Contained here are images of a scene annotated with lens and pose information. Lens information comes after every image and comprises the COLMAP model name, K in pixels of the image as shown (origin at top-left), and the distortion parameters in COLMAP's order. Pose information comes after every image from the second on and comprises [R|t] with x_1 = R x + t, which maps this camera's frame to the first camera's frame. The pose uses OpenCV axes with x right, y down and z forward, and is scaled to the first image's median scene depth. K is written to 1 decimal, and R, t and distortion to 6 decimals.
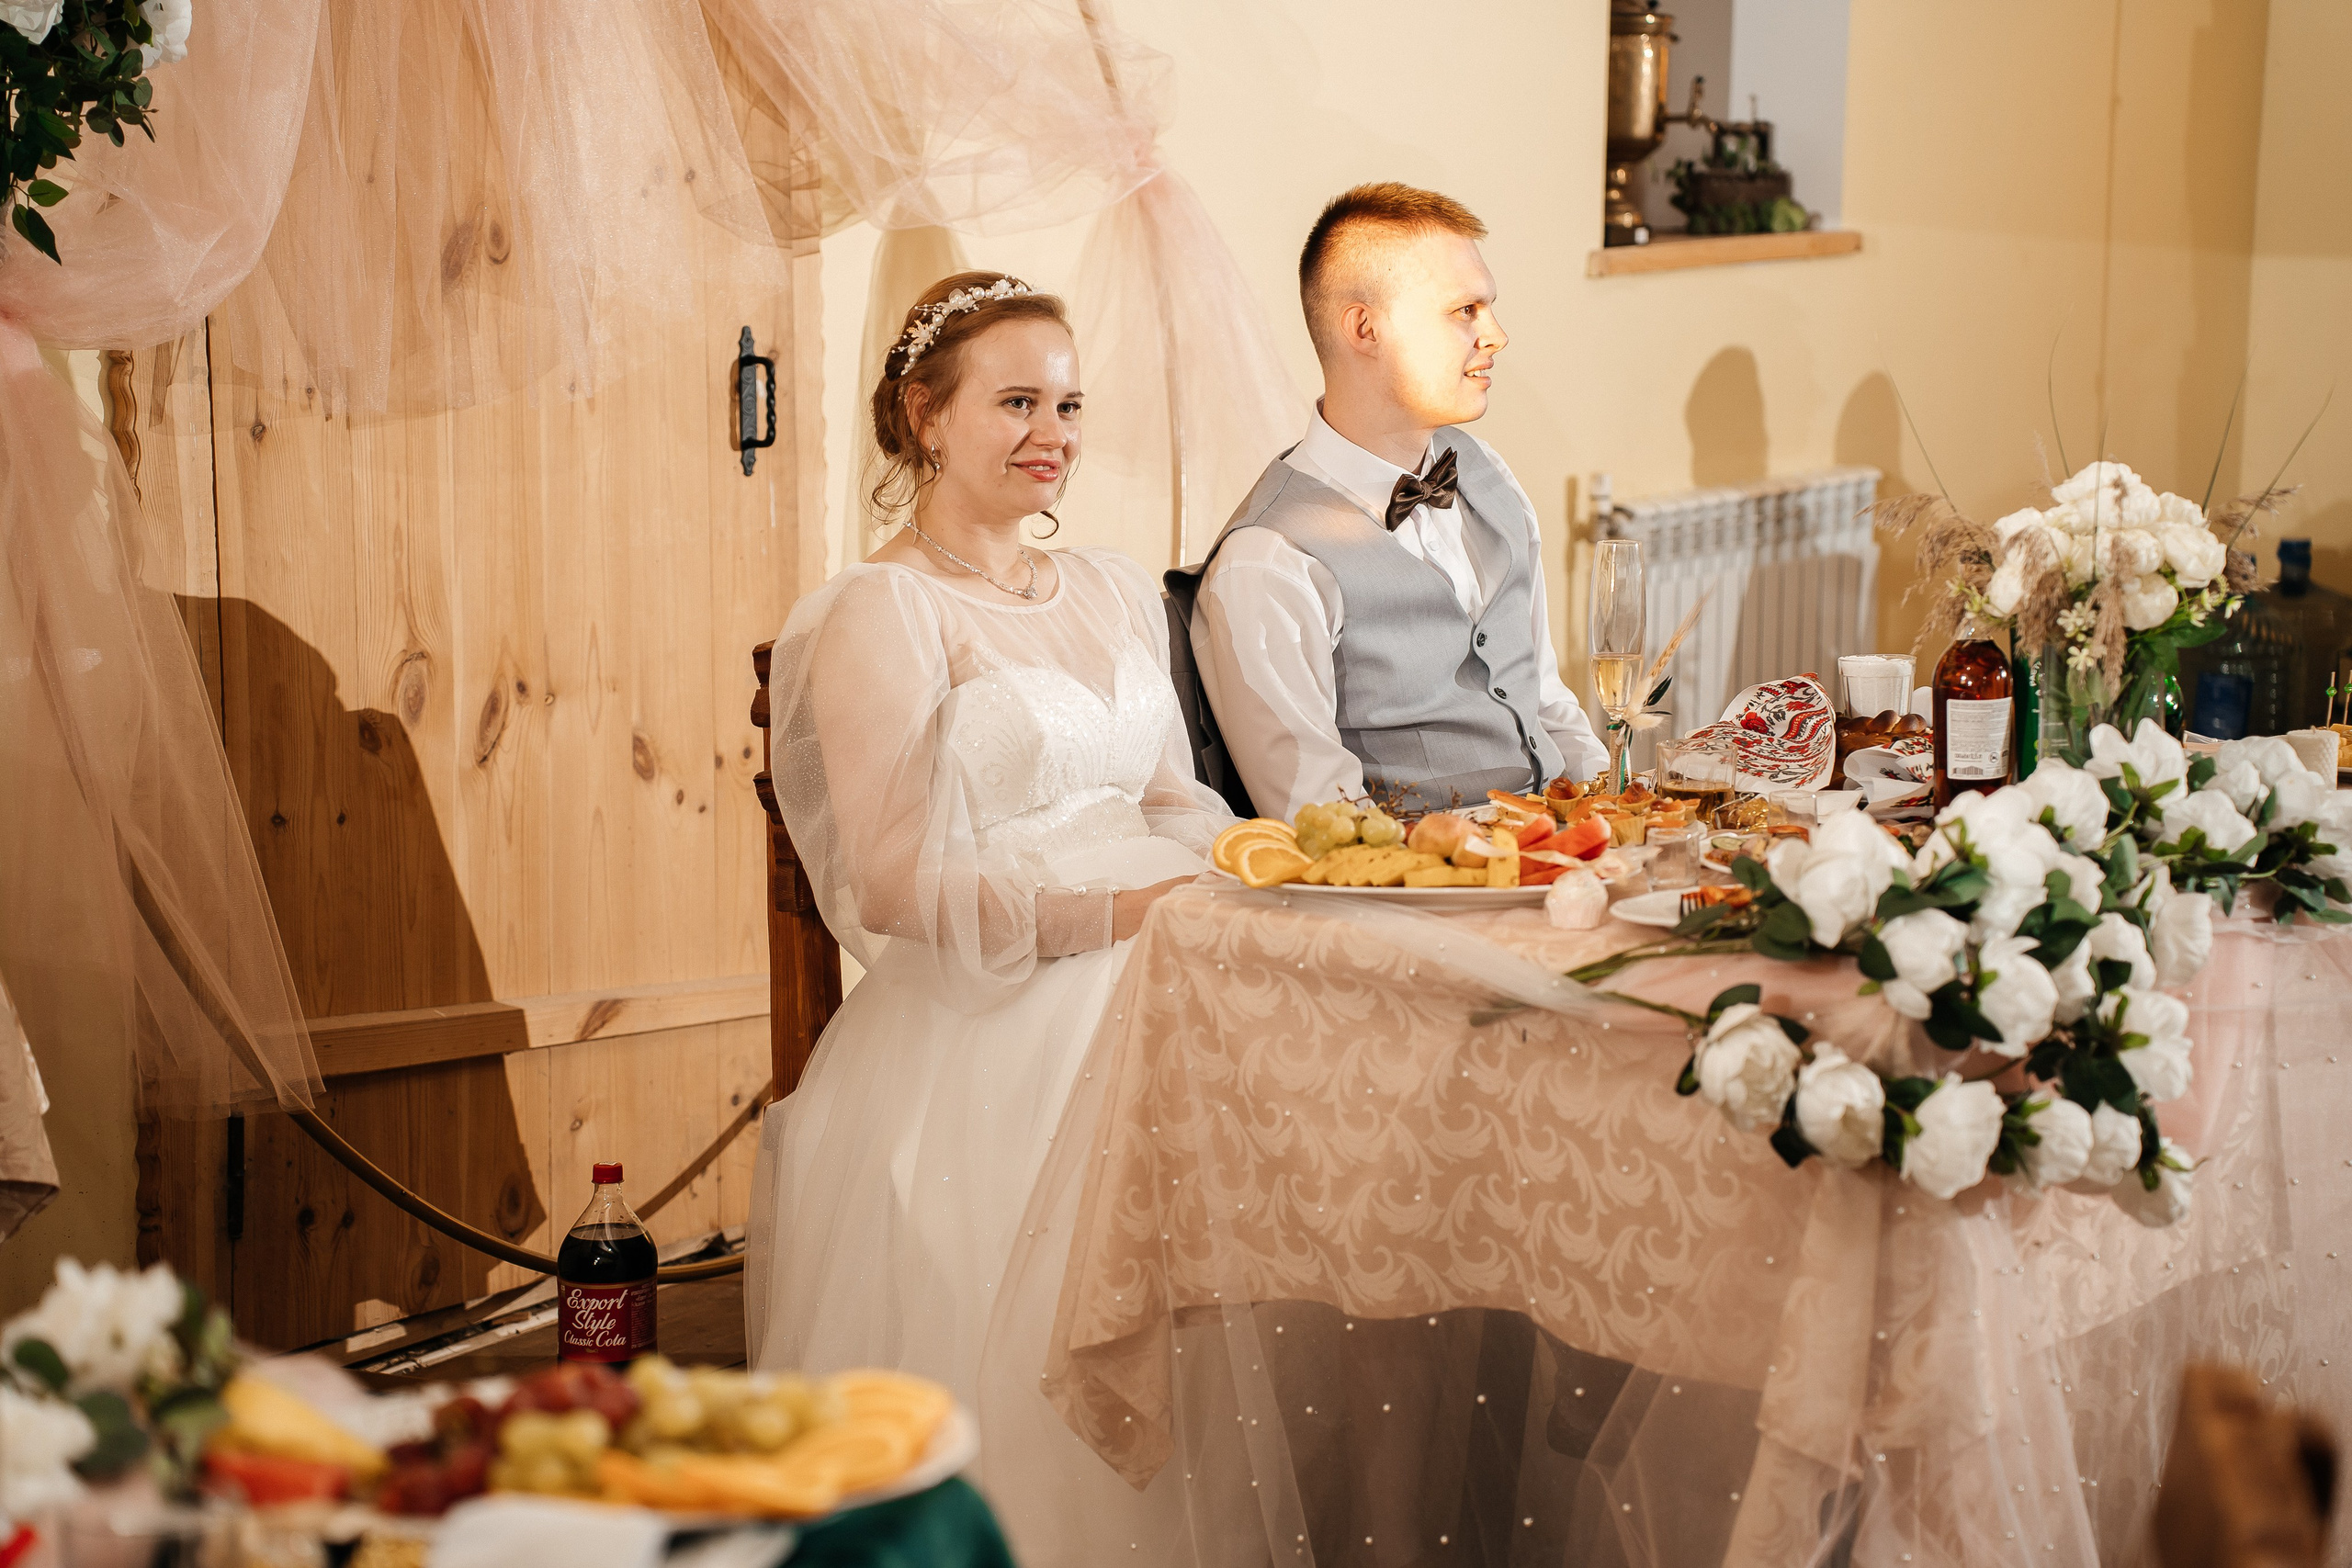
lens RADIAL K [[4833.7, 0, 1176.0], [0, 4833.7, 784.0], [0, 0, 1]] dist [0.527481, 0.038278]
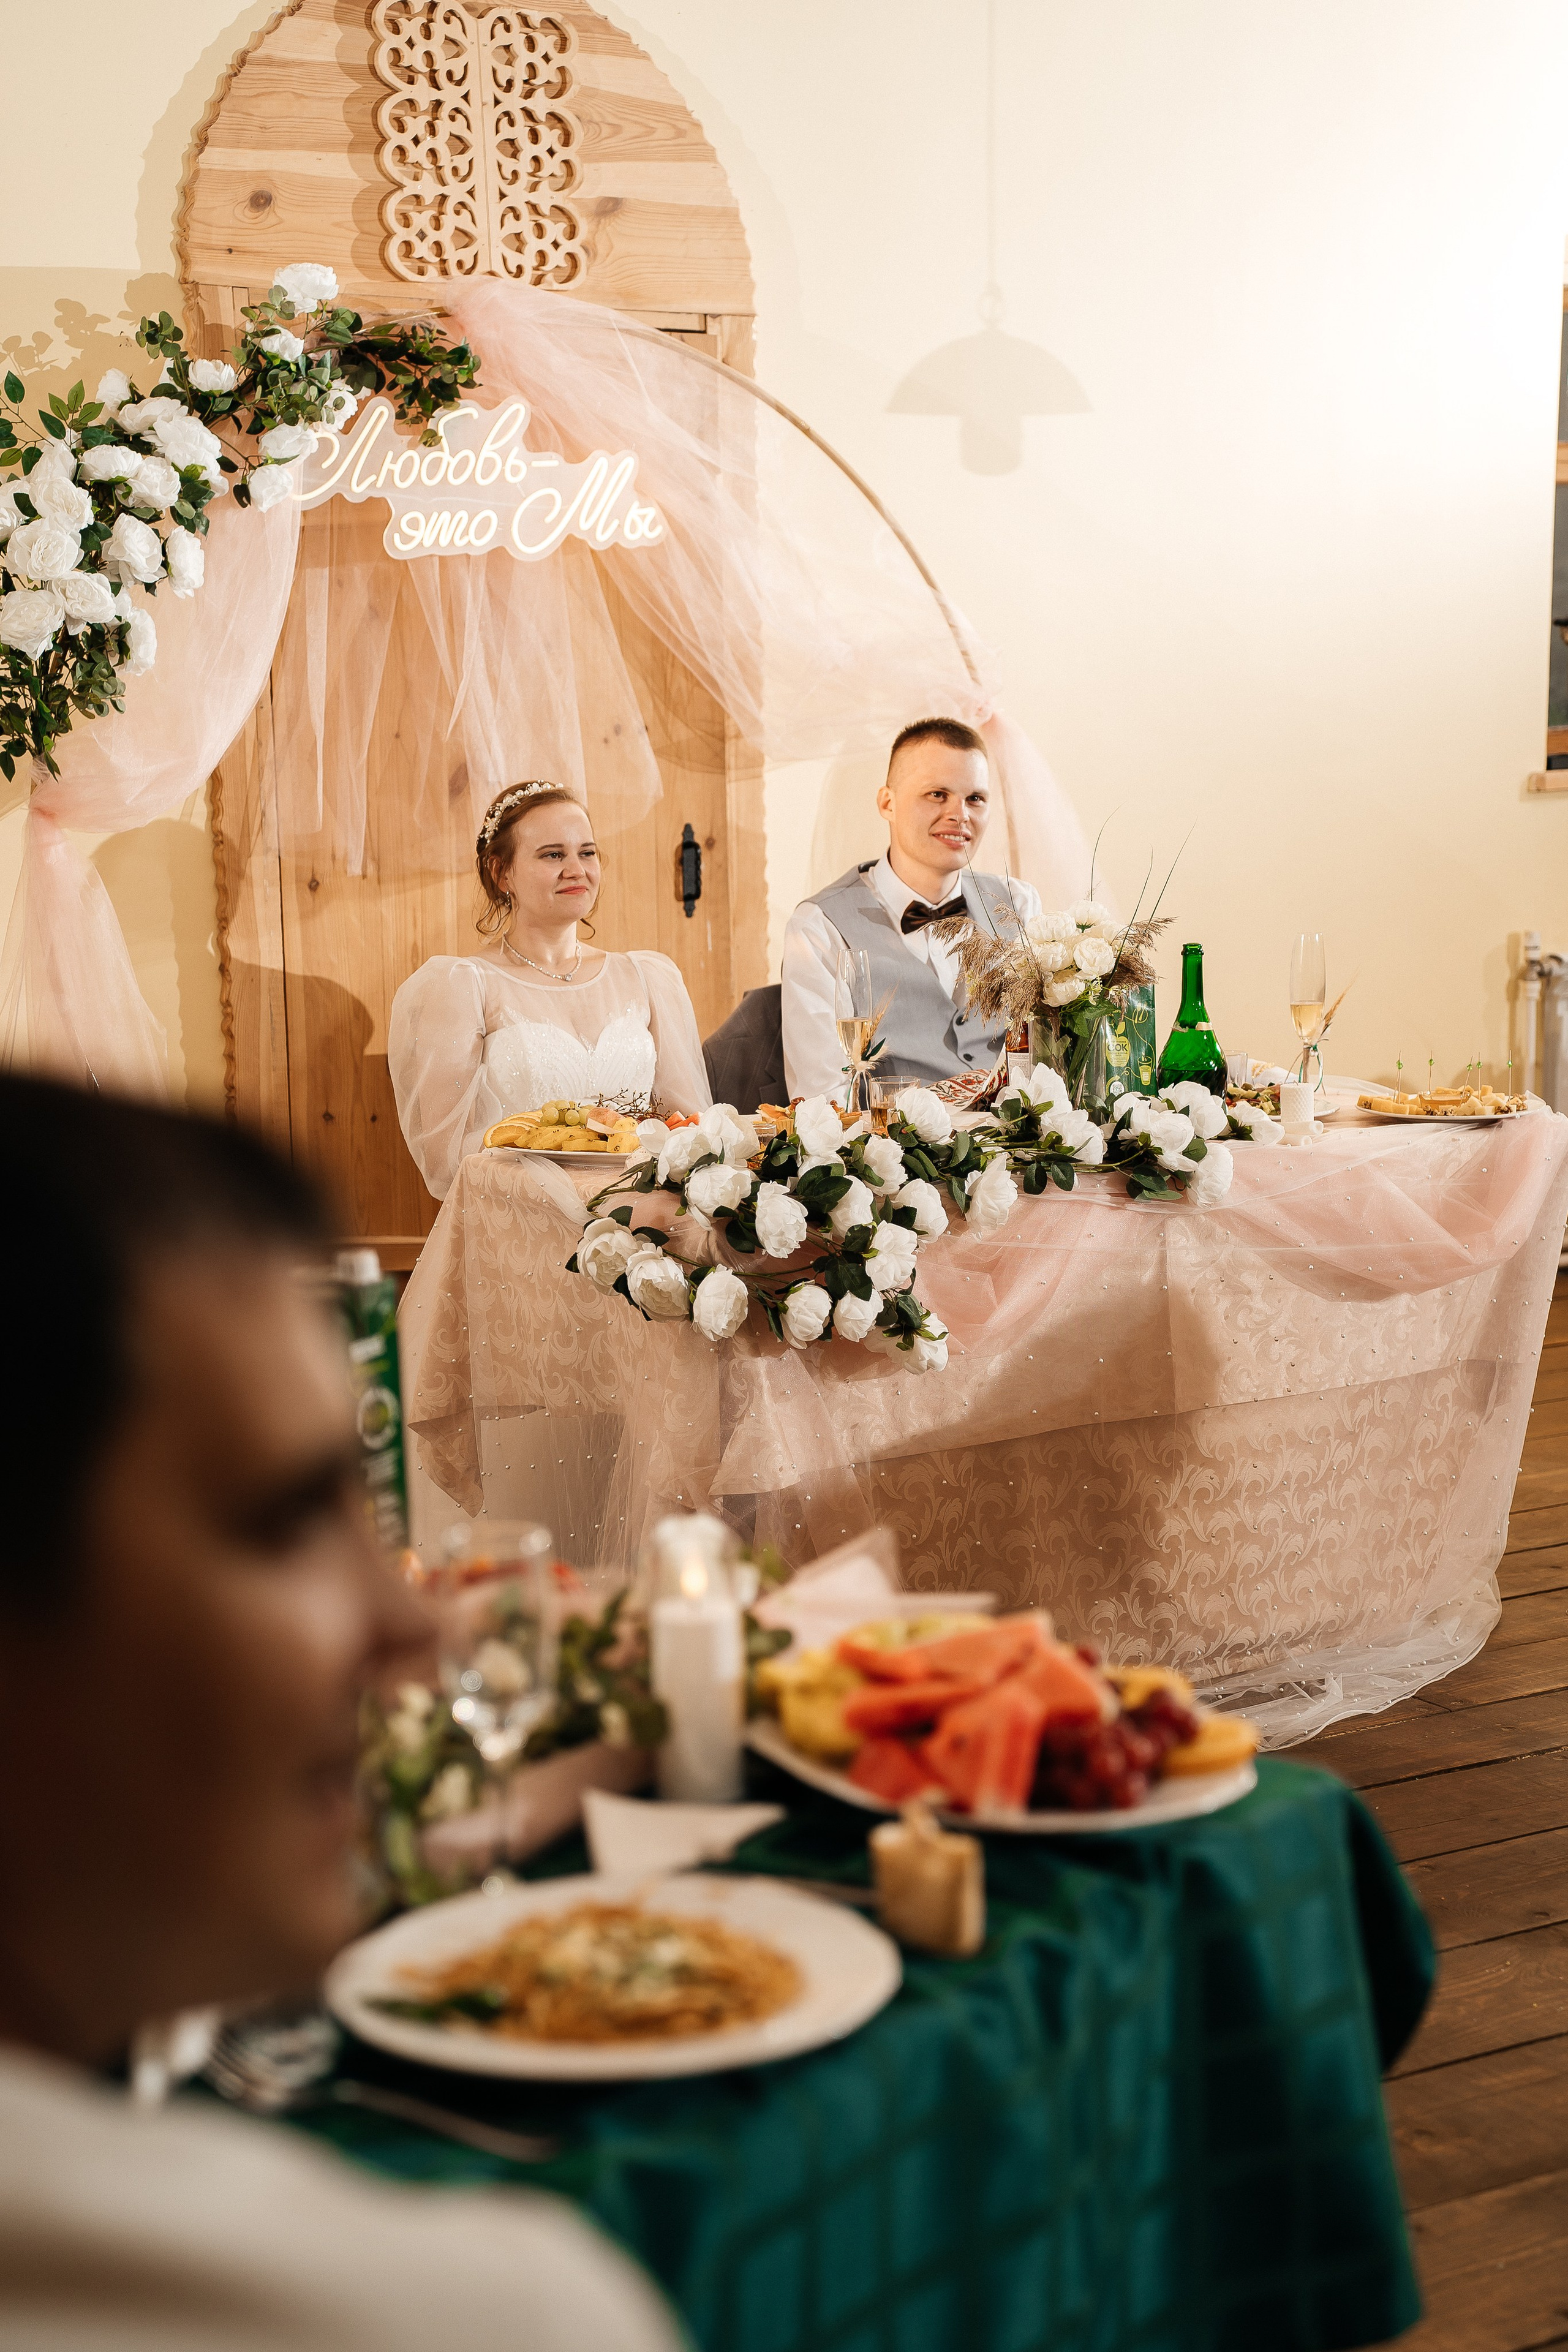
lens RADIAL K [[3476.9, 0, 784.0], [0, 3476.9, 1176.0], [0, 0, 1]] dist [0.237803, 0.057147]
pose [[0.912788, 0.037530, -0.406707, 0.541050], [-0.039431, 0.999215, 0.003708, 0.020528], [0.406527, 0.012652, 0.913551, -0.032179]]
